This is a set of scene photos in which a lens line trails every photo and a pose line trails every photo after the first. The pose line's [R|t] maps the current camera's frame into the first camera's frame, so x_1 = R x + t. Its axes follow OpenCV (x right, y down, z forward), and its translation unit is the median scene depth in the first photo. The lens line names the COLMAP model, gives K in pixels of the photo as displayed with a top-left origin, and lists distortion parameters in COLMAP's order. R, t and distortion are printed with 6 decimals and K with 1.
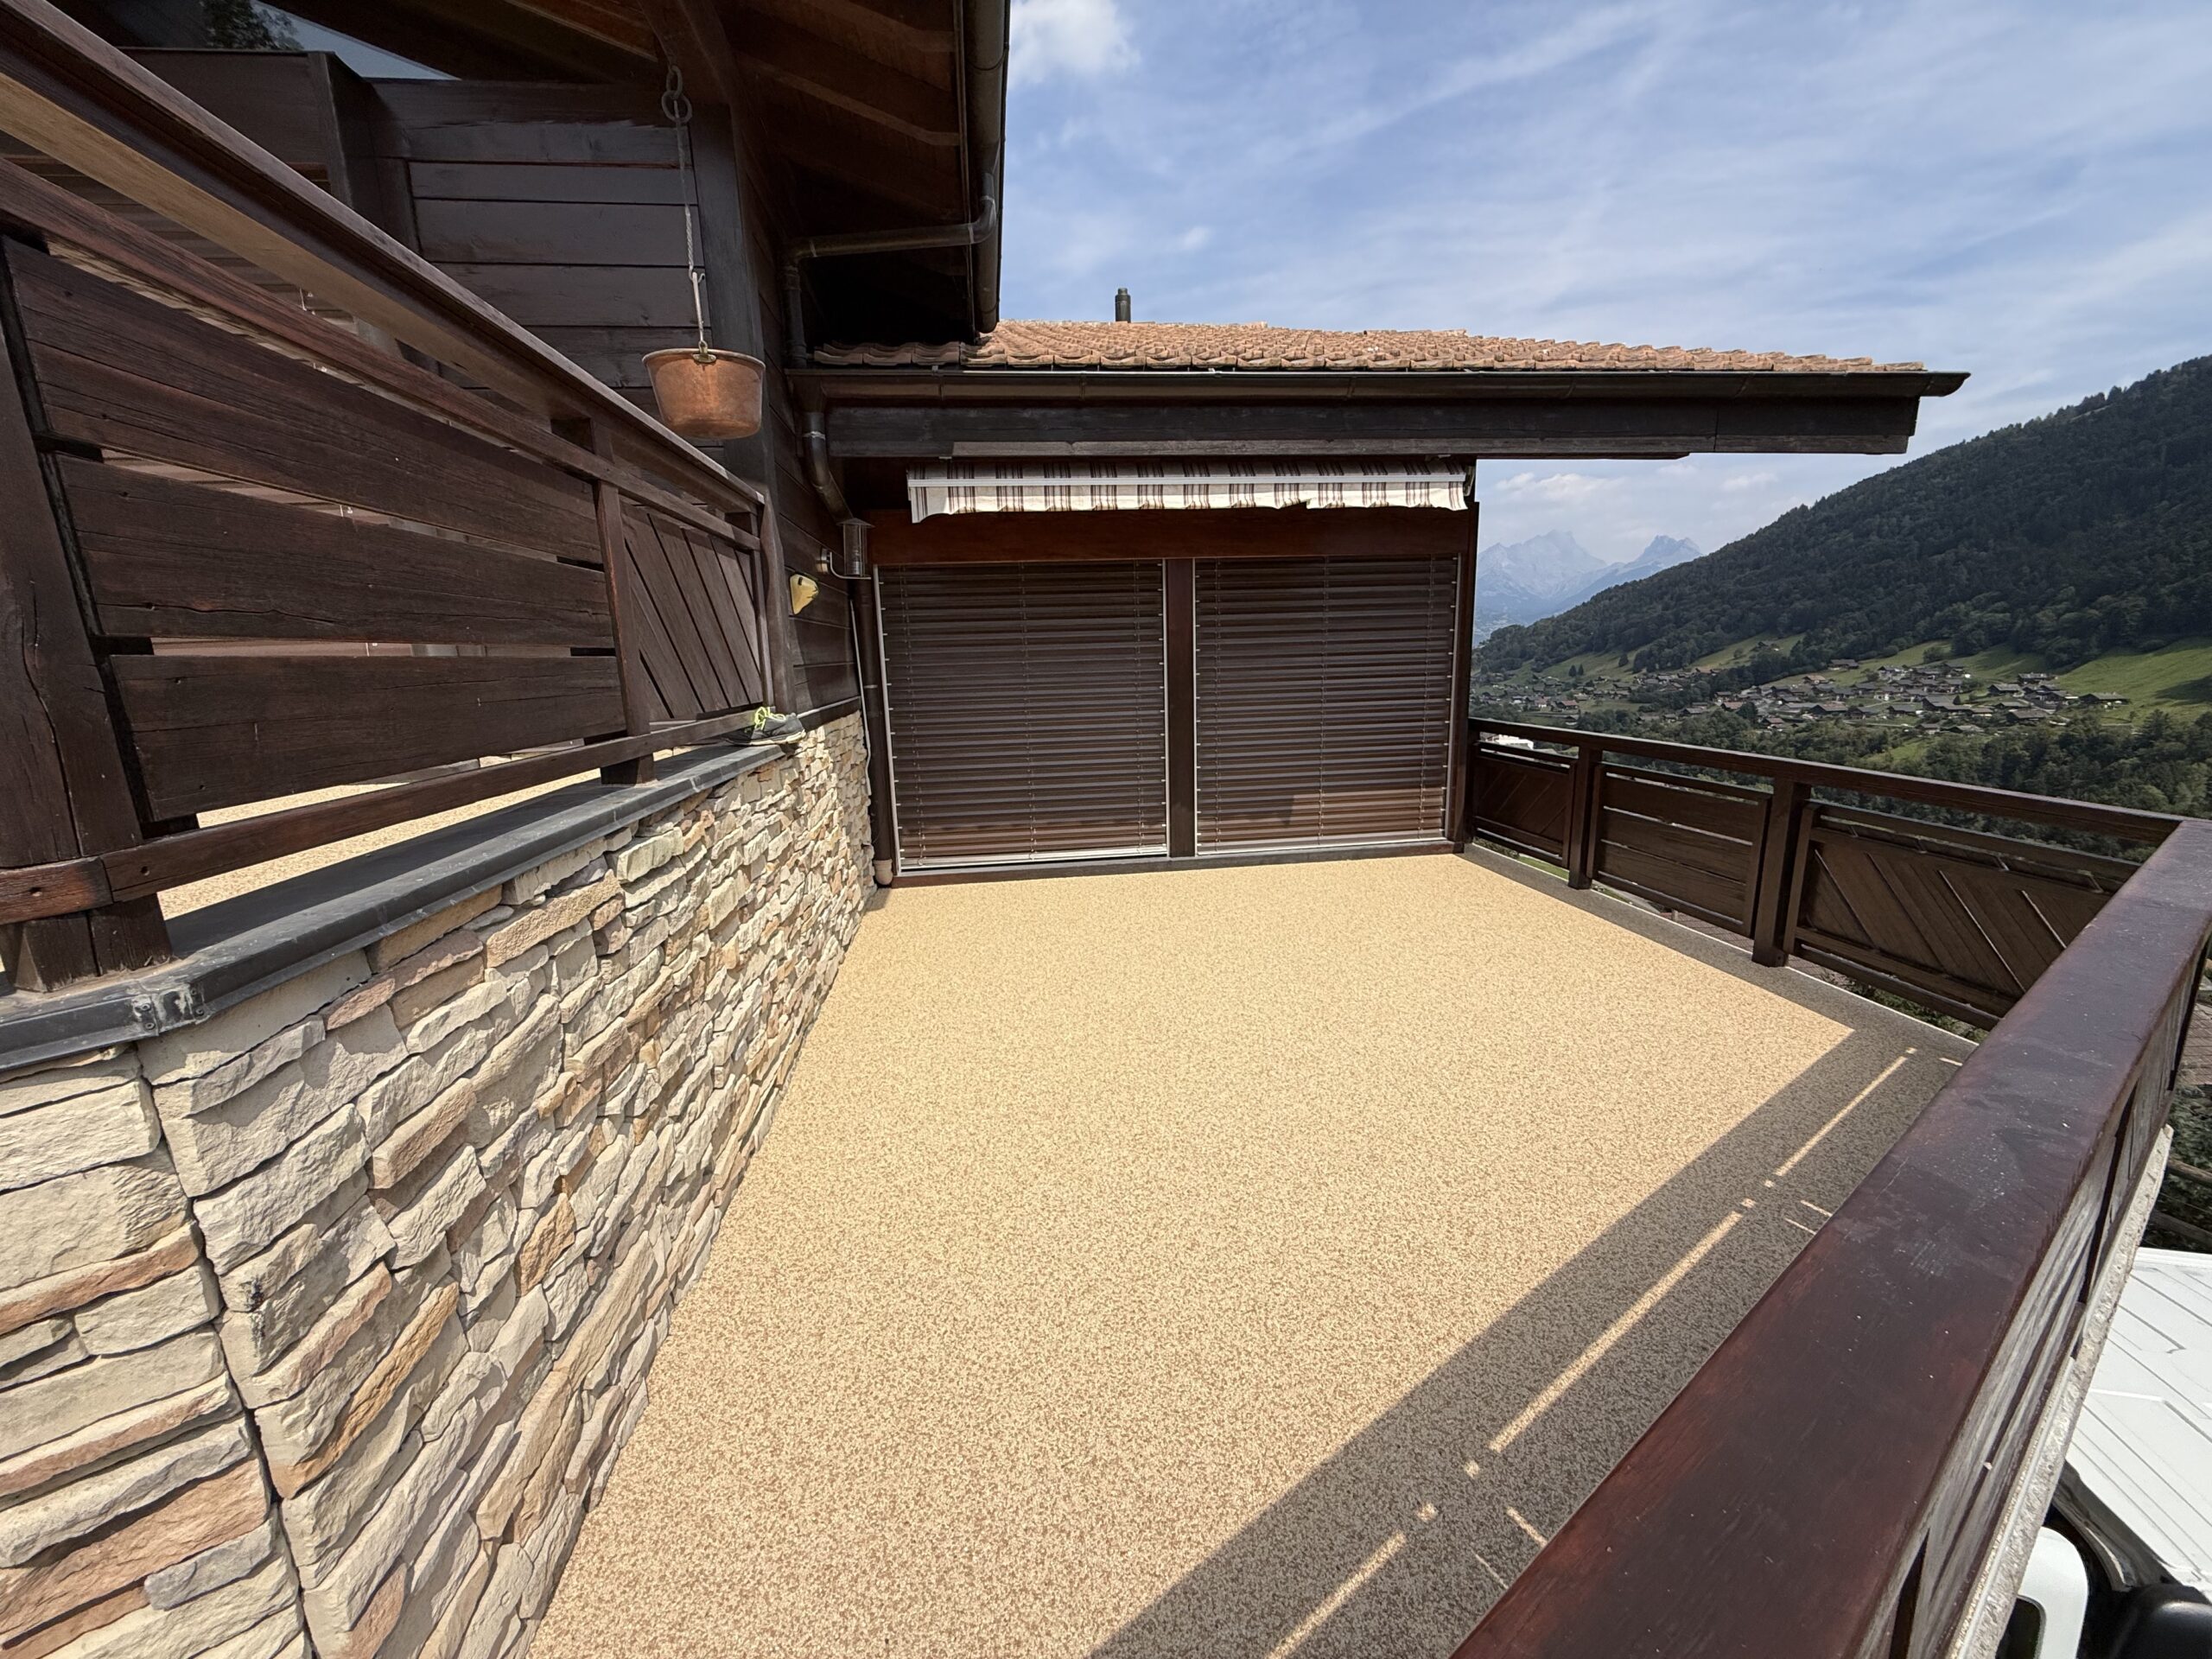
lens RADIAL K [[880.9, 0, 1096.5], [0, 880.9, 830.6], [0, 0, 1]] dist [-0.000420, 0.000217]
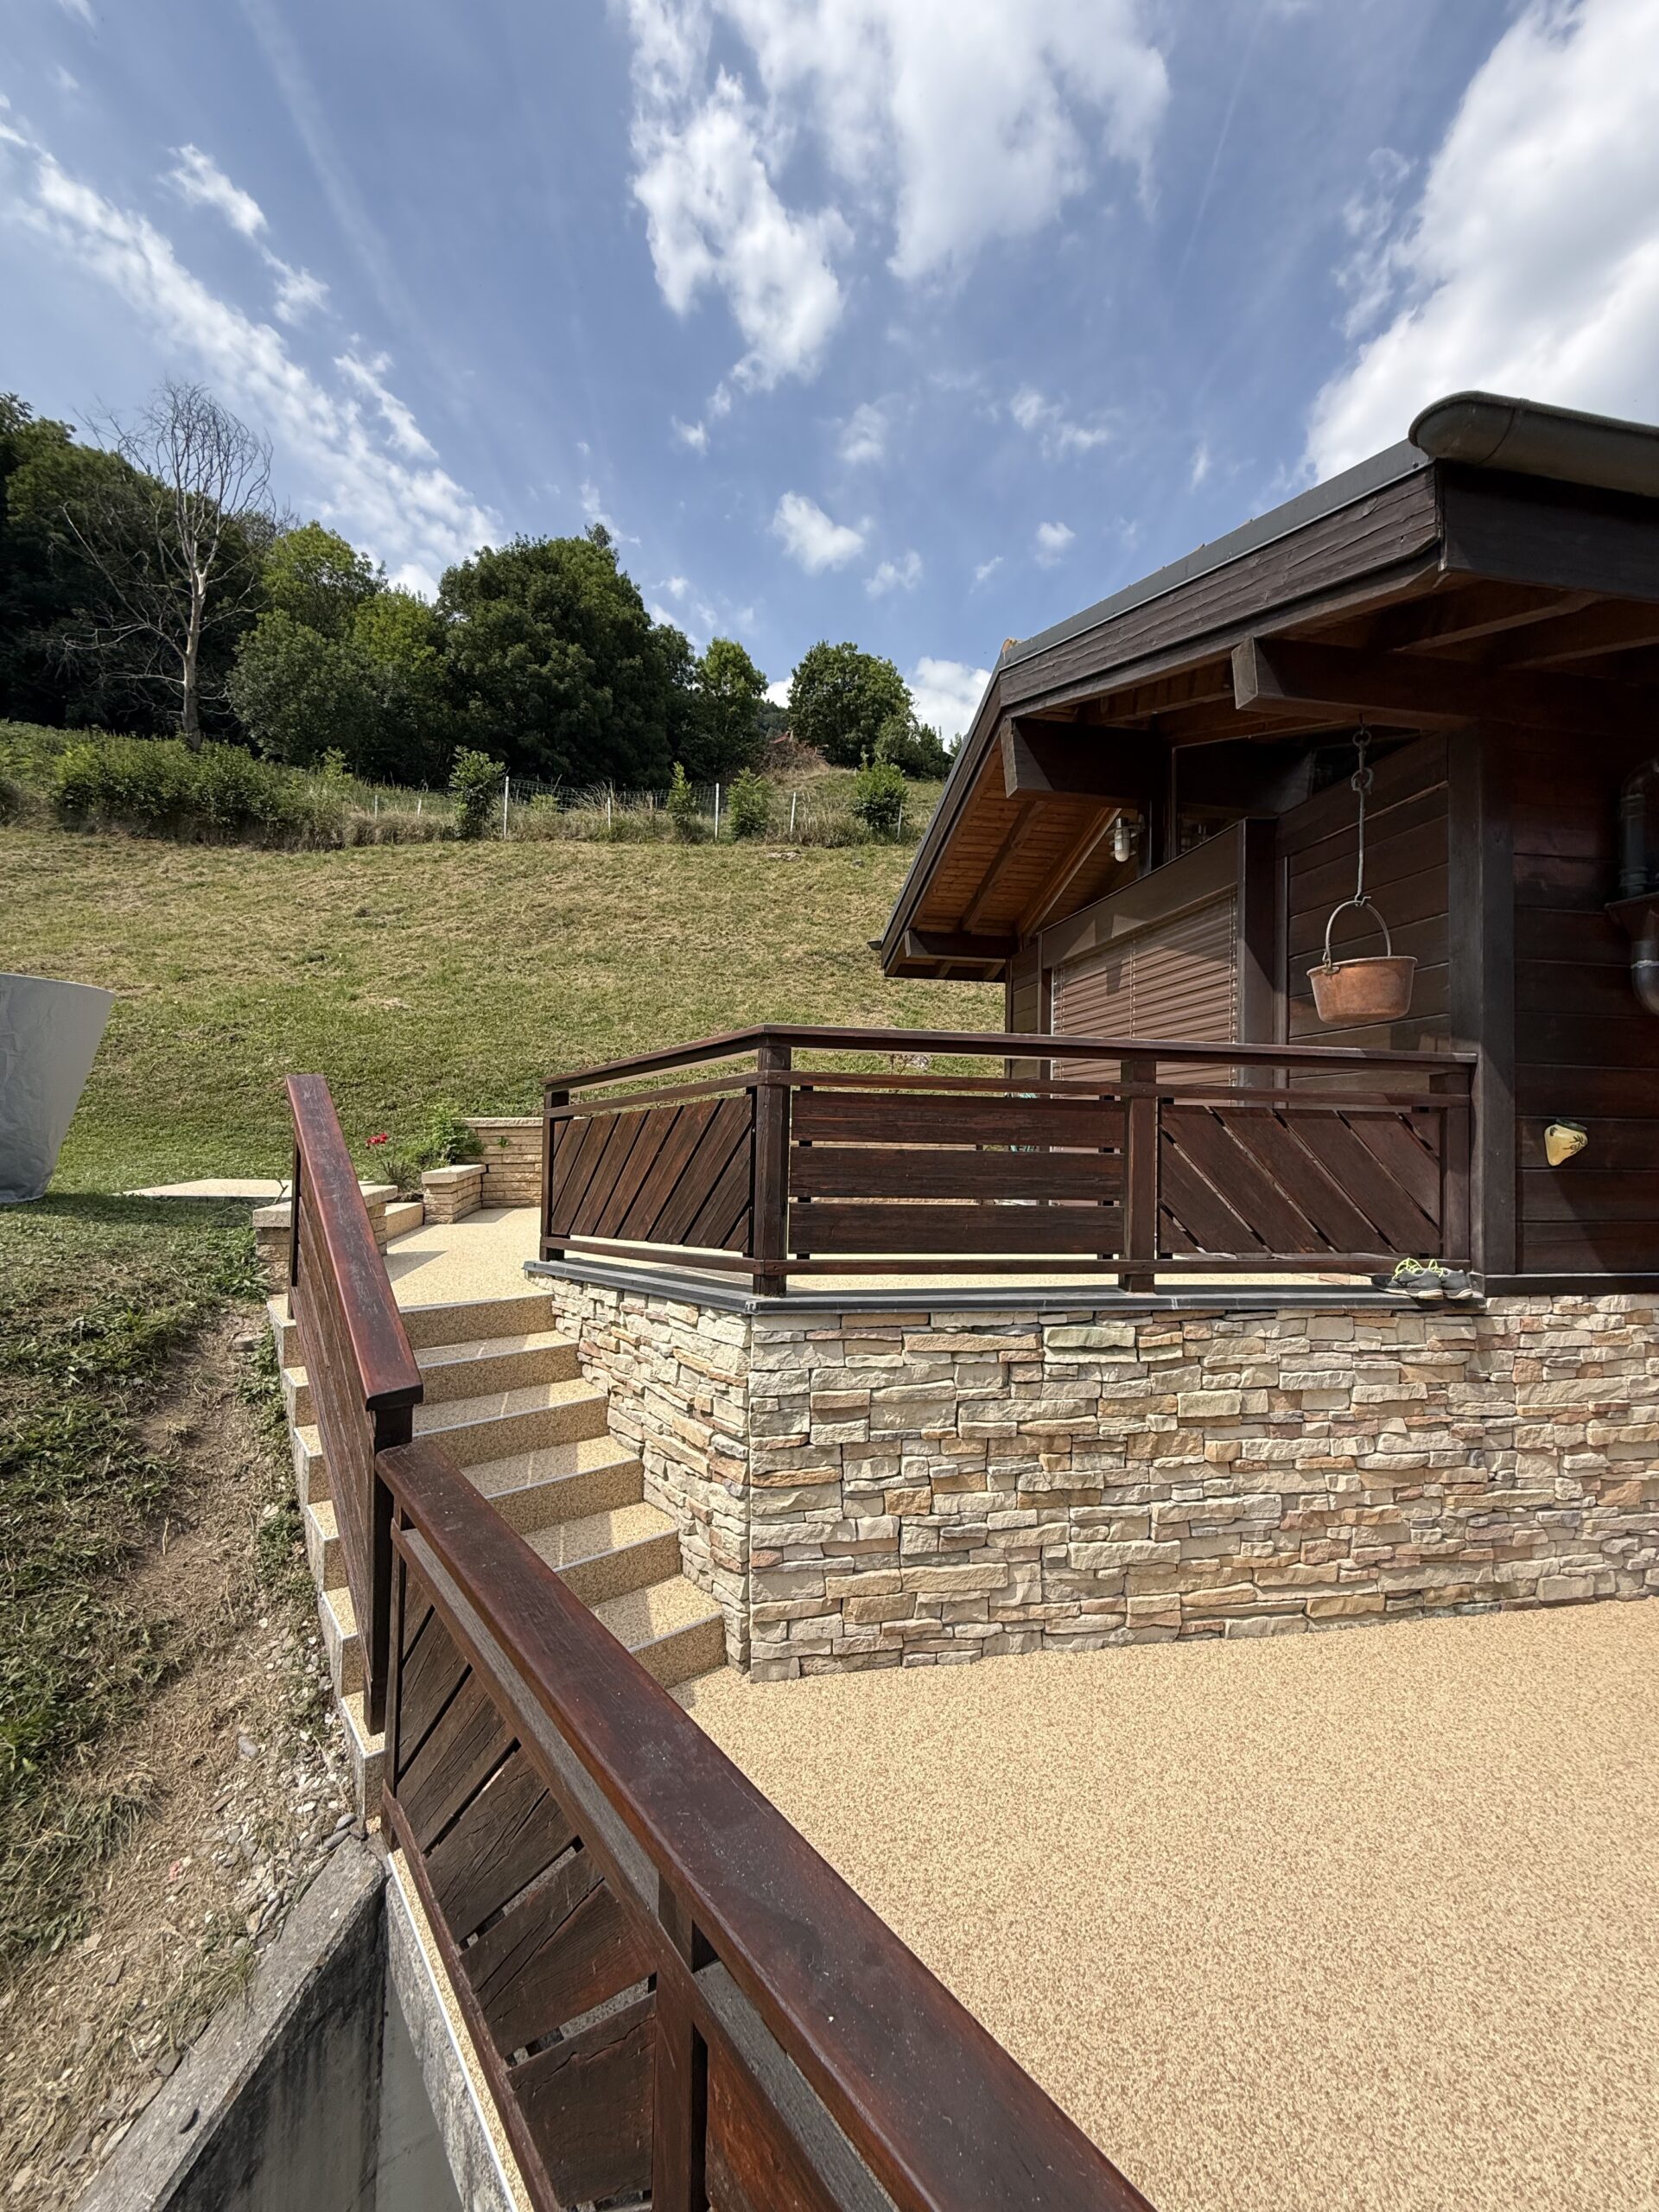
lens RADIAL K [[880.9, 0, 832.1], [0, 880.9, 1097.3], [0, 0, 1]] dist [-0.000420, 0.000217]
pose [[0.051302, -0.008542, -0.998647, 0.451528], [-0.219878, 0.975330, -0.019638, -0.112979], [0.974178, 0.220588, 0.048158, 0.182982]]
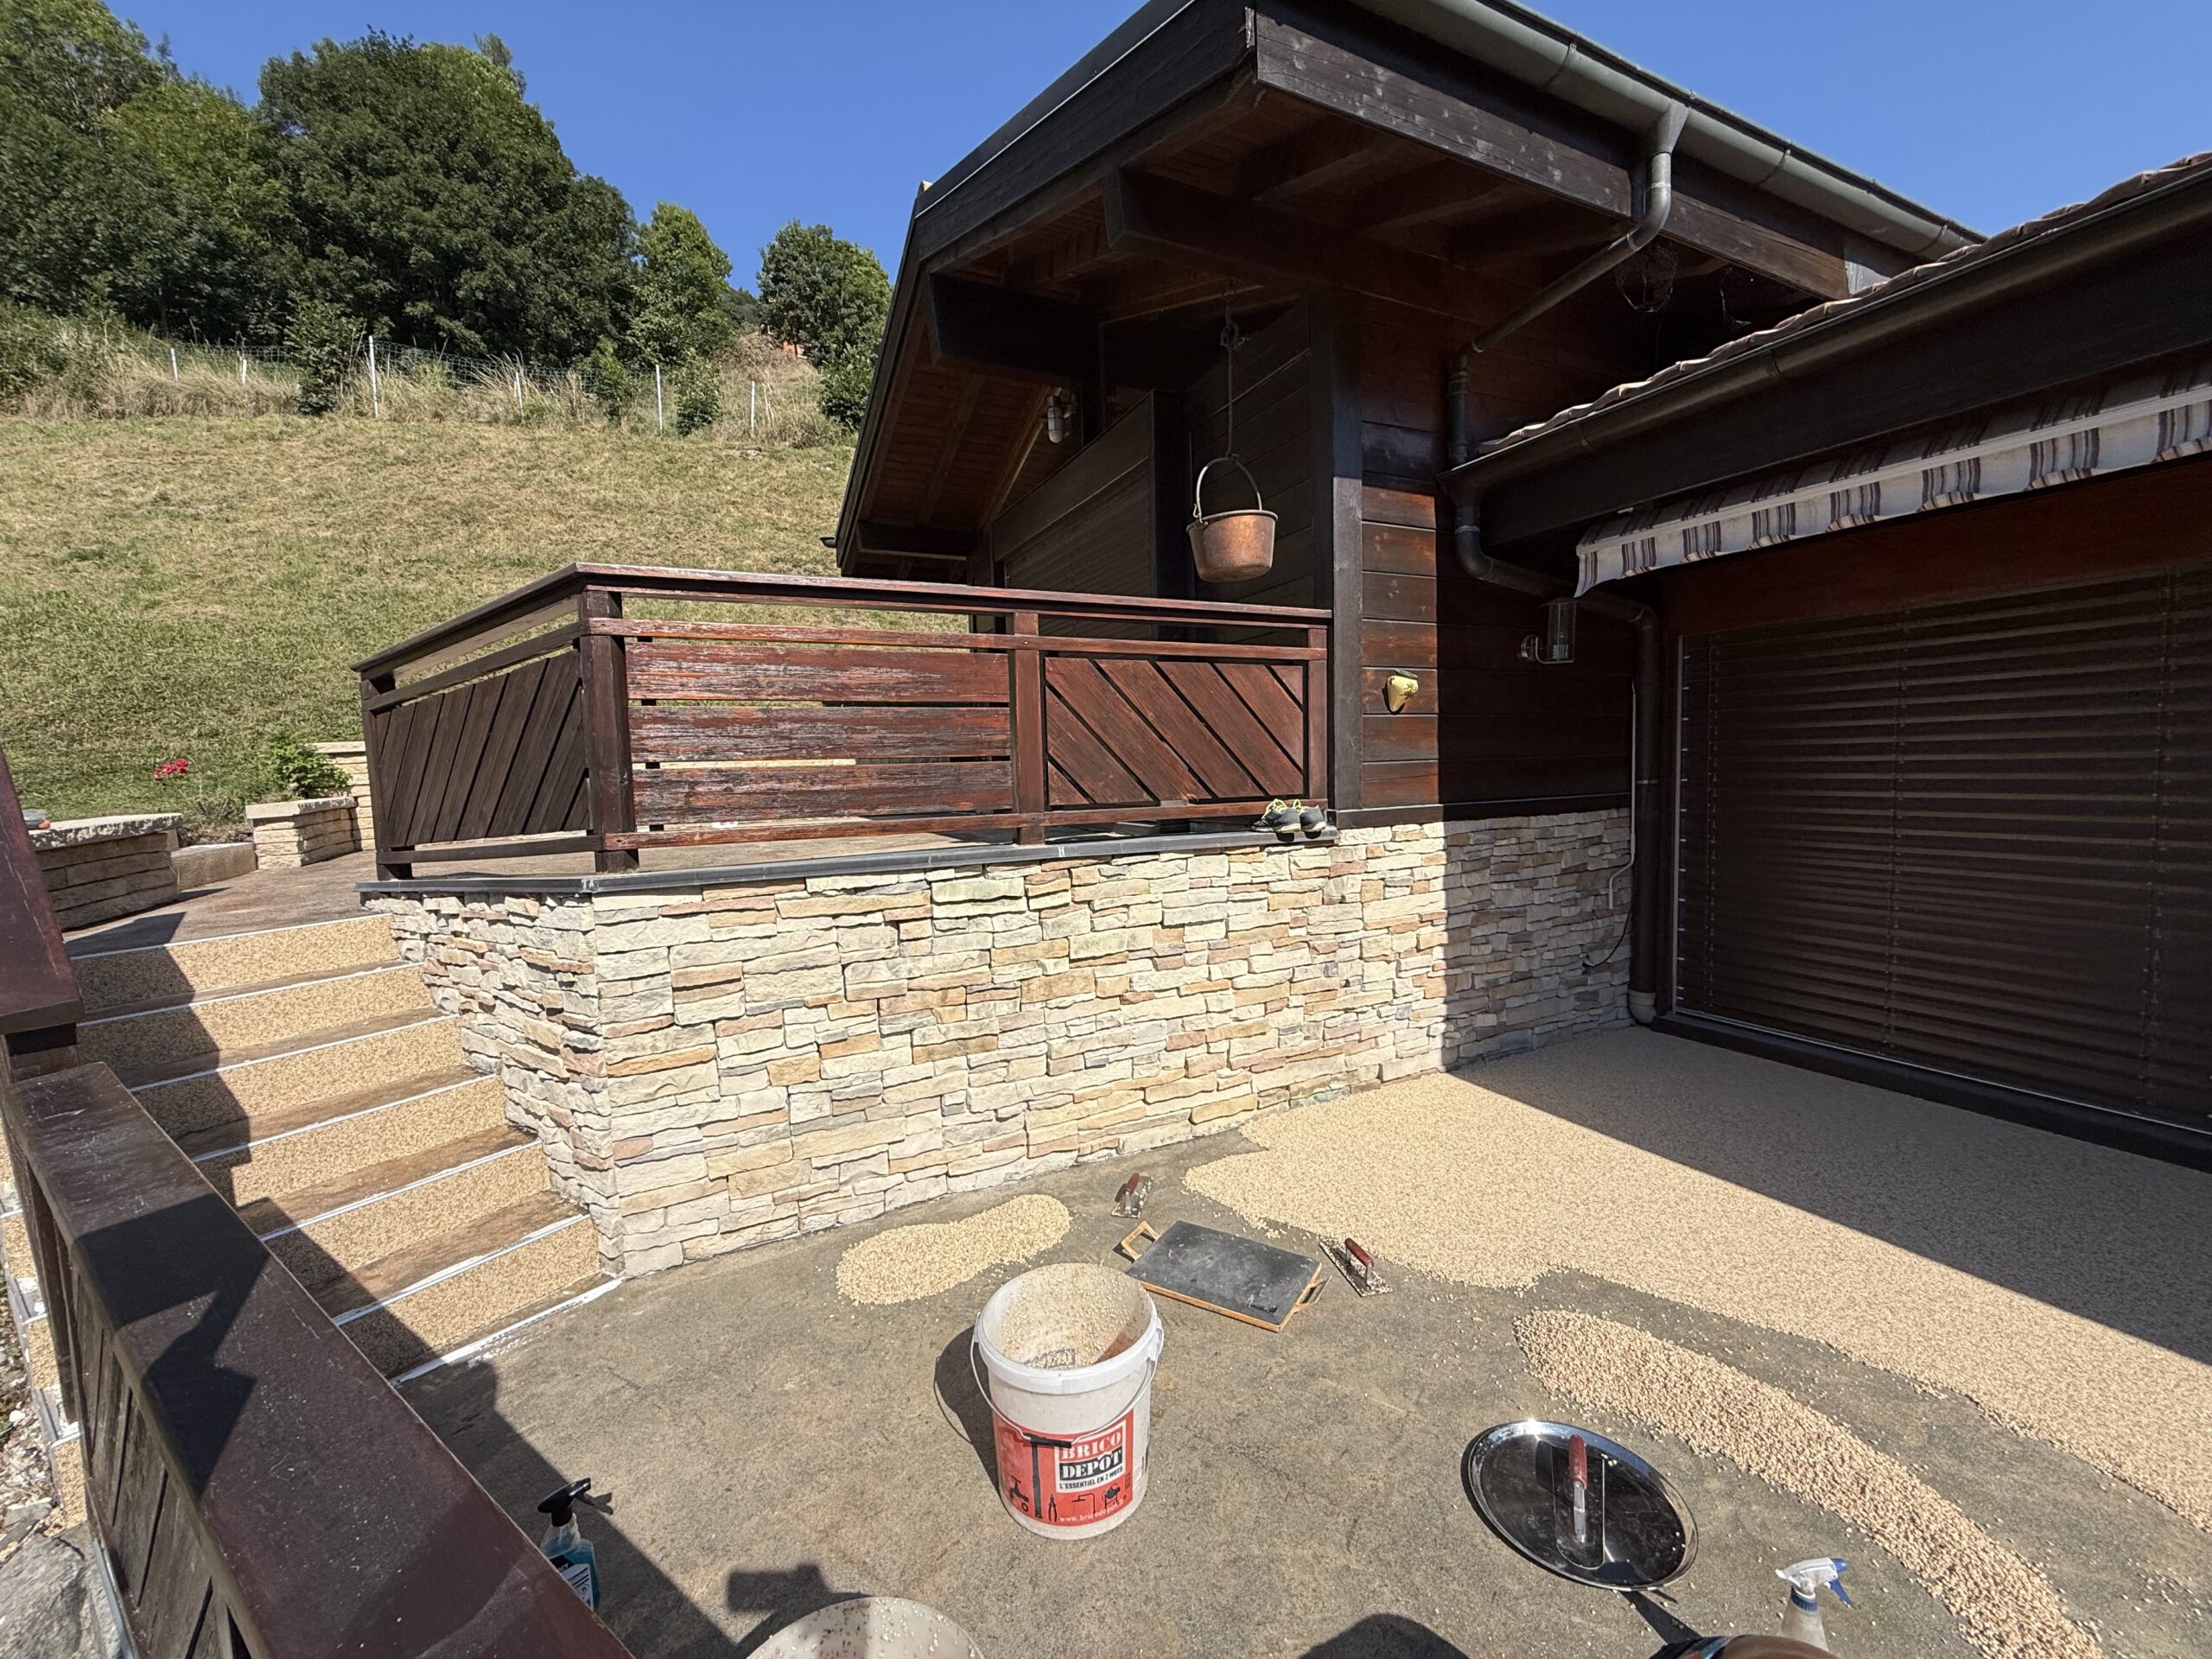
lens RADIAL K [[880.9, 0, 1096.6], [0, 880.9, 824.2], [0, 0, 1]] dist [-0.000420, 0.000217]
pose [[0.320836, 0.084745, -0.943336, 0.449800], [-0.169220, 0.985092, 0.030943, -0.075360], [0.931895, 0.149704, 0.330394, 0.304201]]
